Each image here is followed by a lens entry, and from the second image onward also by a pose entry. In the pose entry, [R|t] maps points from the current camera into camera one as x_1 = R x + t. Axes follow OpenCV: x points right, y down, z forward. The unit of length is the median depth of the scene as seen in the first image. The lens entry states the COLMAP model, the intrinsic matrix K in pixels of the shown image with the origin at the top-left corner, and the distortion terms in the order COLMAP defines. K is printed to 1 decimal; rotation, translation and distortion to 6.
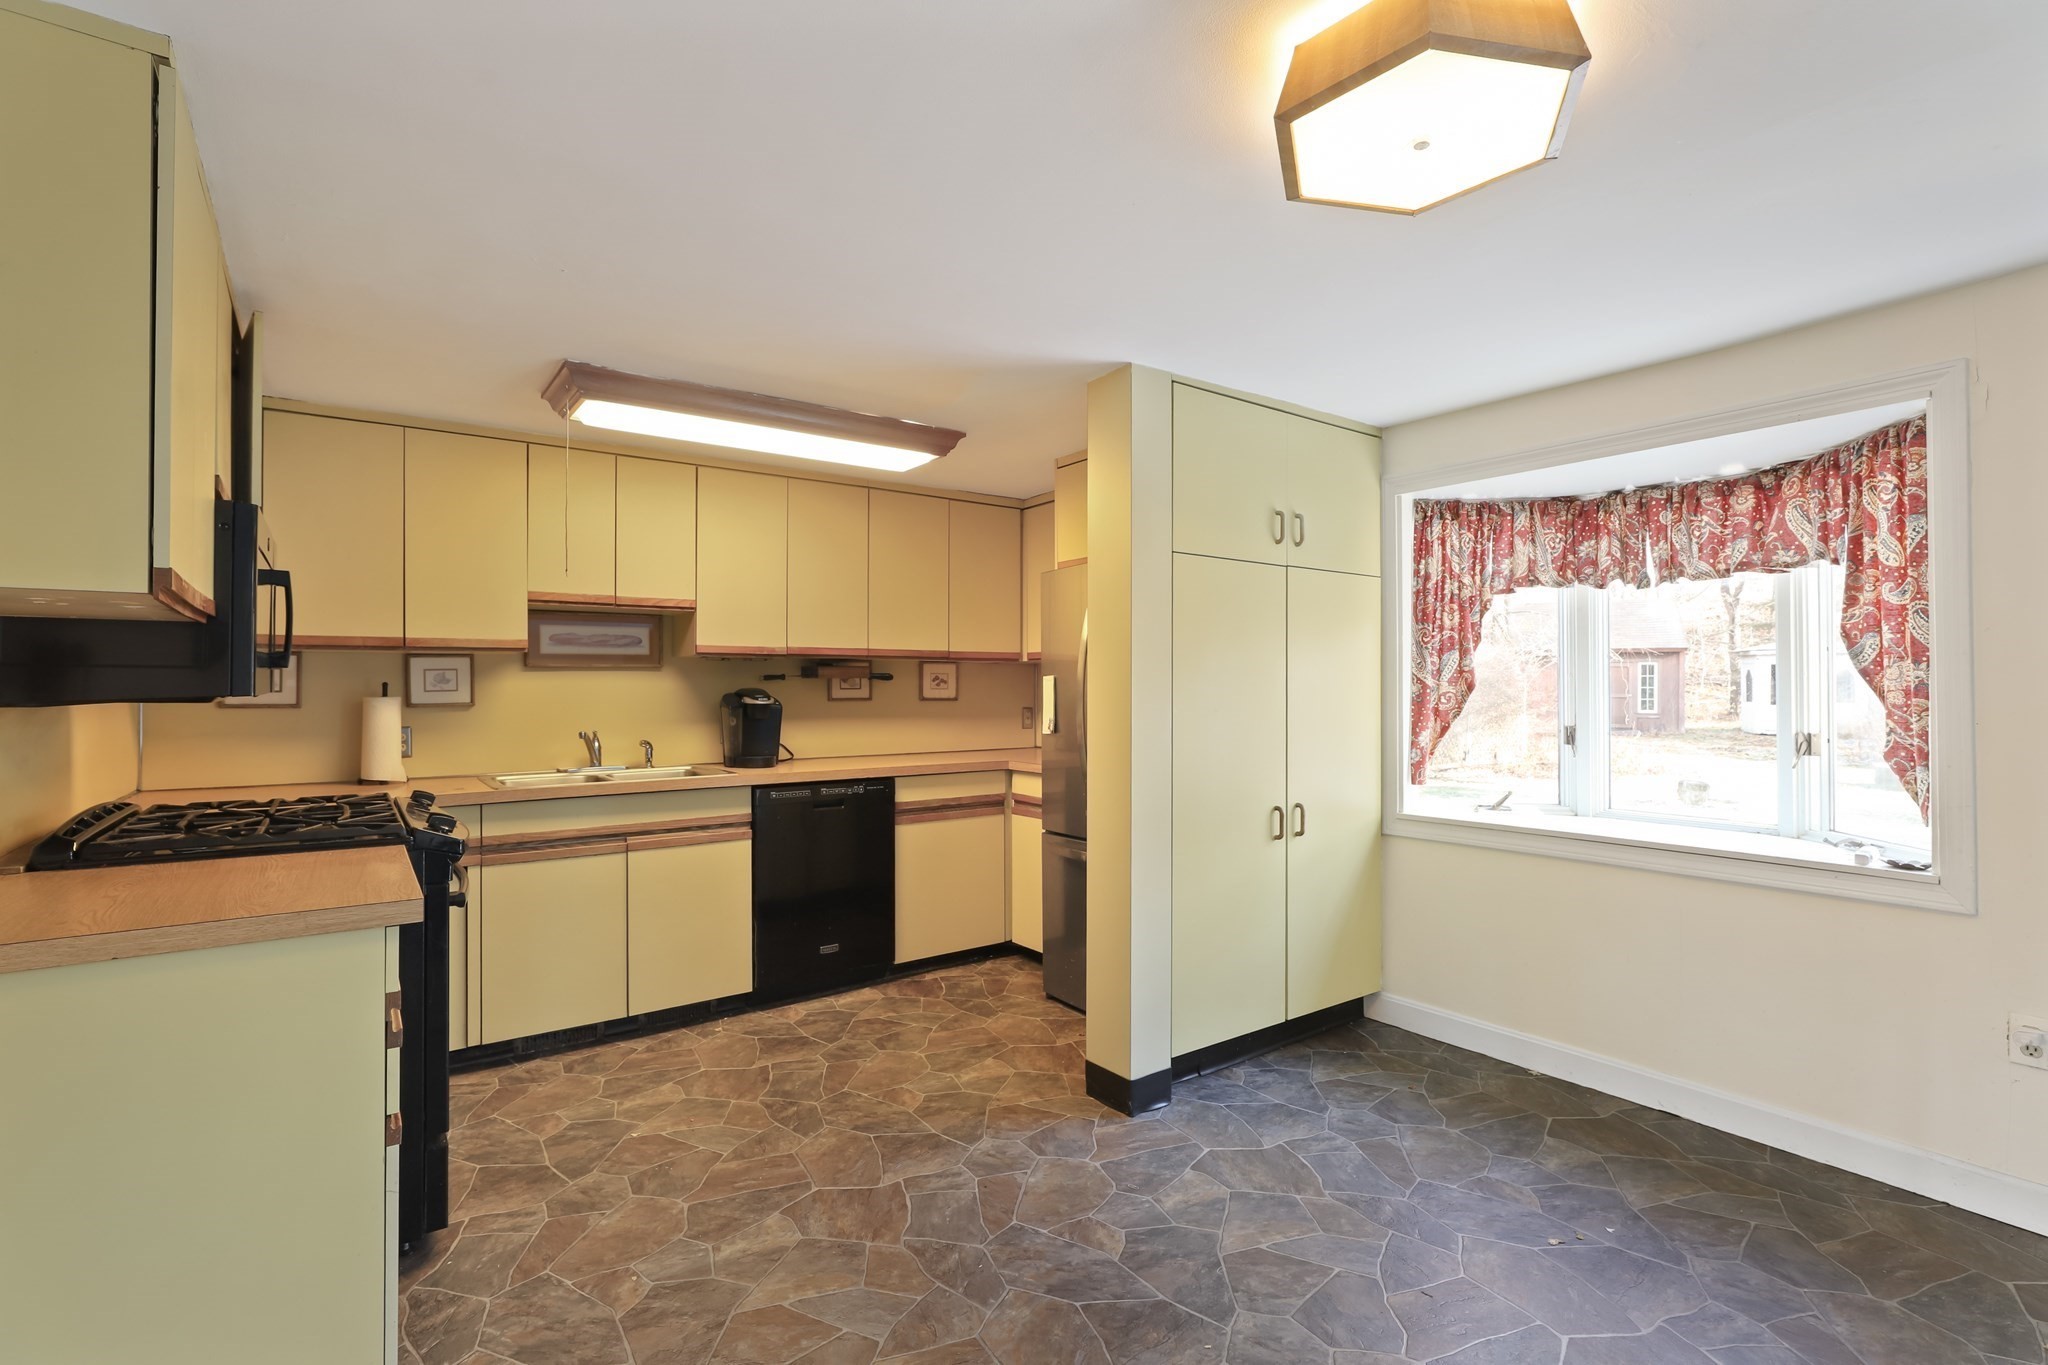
lens RADIAL K [[939.3, 0, 1024.0], [0, 939.3, 682.5], [0, 0, 1]] dist [-0.022037, 0.009708]
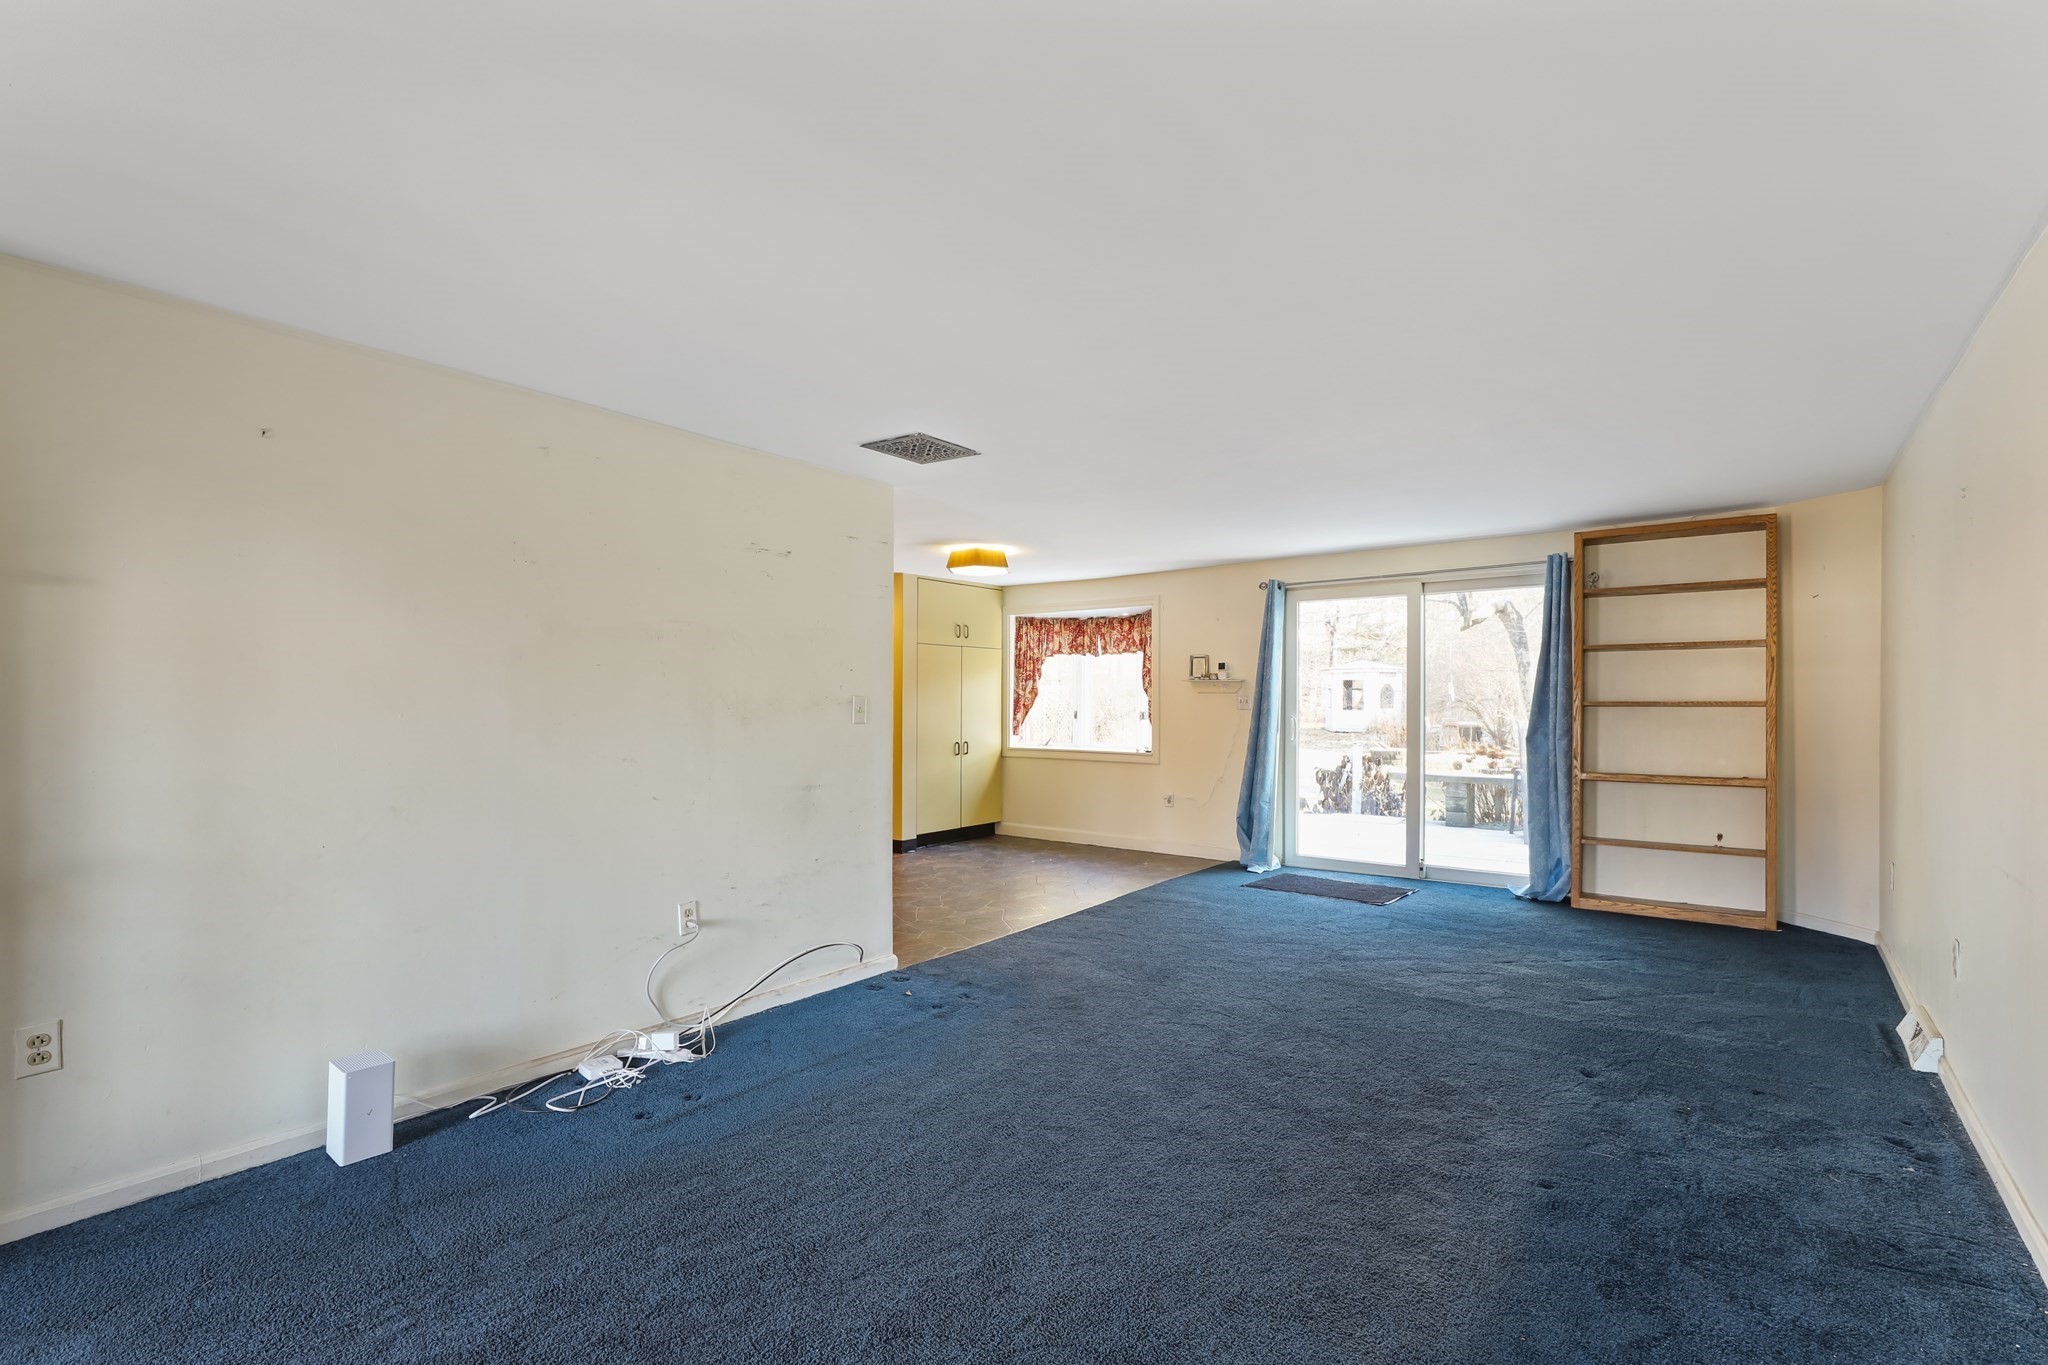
lens RADIAL K [[935.4, 0, 1019.5], [0, 935.4, 708.5], [0, 0, 1]] dist [-0.021925, 0.010021]
pose [[0.959776, -0.001599, 0.280763, -0.255550], [-0.003246, 0.999854, 0.016791, -0.000505], [-0.280749, -0.017027, 0.959630, -1.354446]]
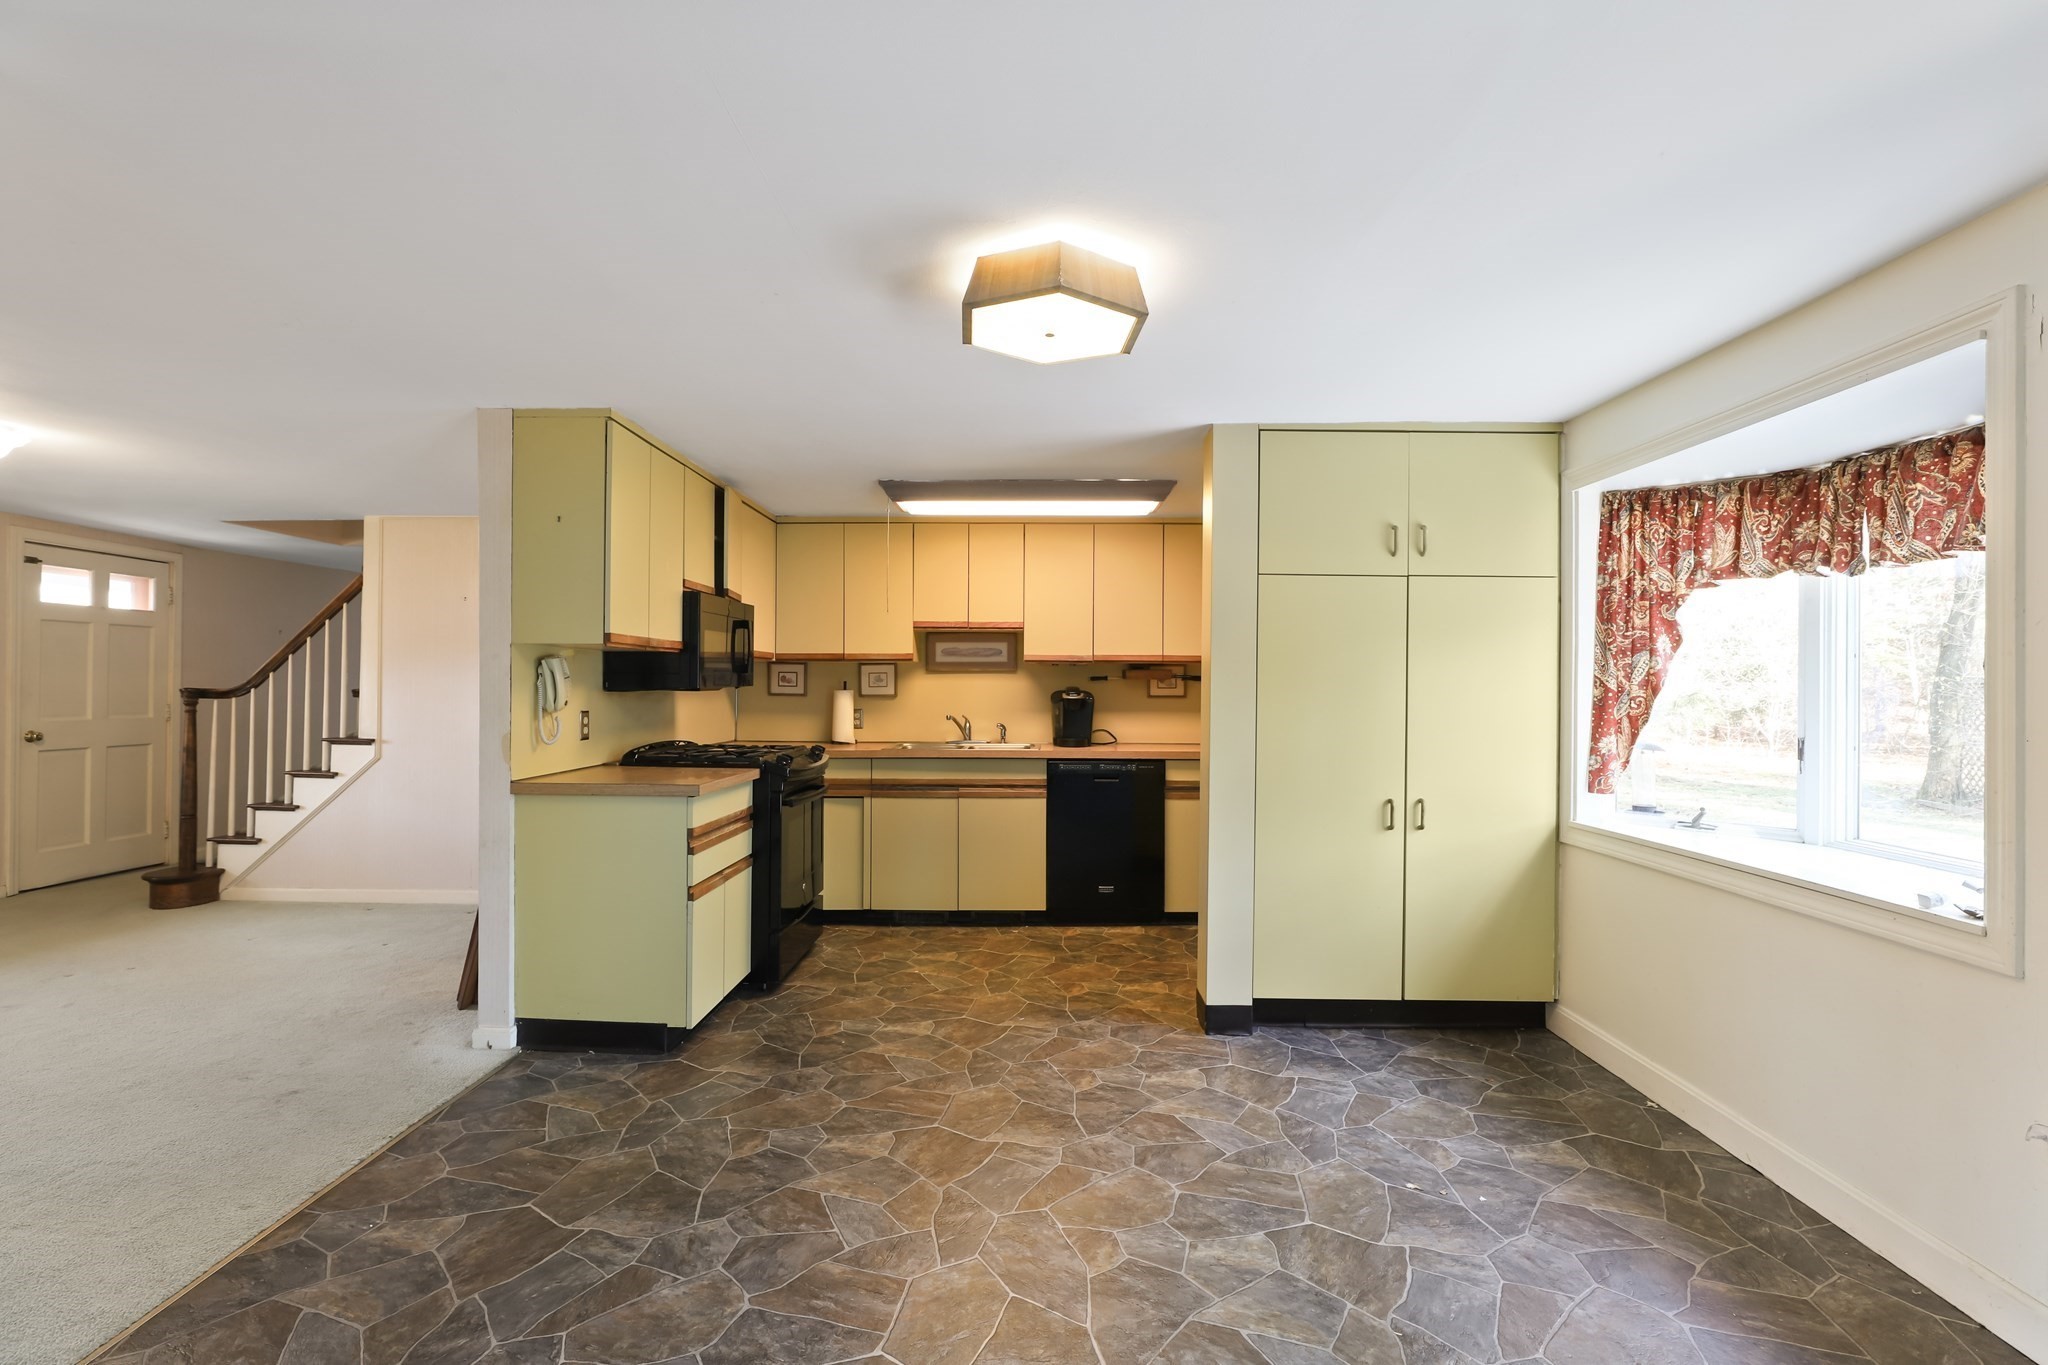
lens RADIAL K [[939.3, 0, 1024.0], [0, 939.3, 682.5], [0, 0, 1]] dist [-0.022037, 0.009708]
pose [[0.798071, 0.004819, -0.602544, 0.540489], [-0.004802, 0.999987, 0.001637, -0.002022], [0.602544, 0.001587, 0.798084, -0.109728]]
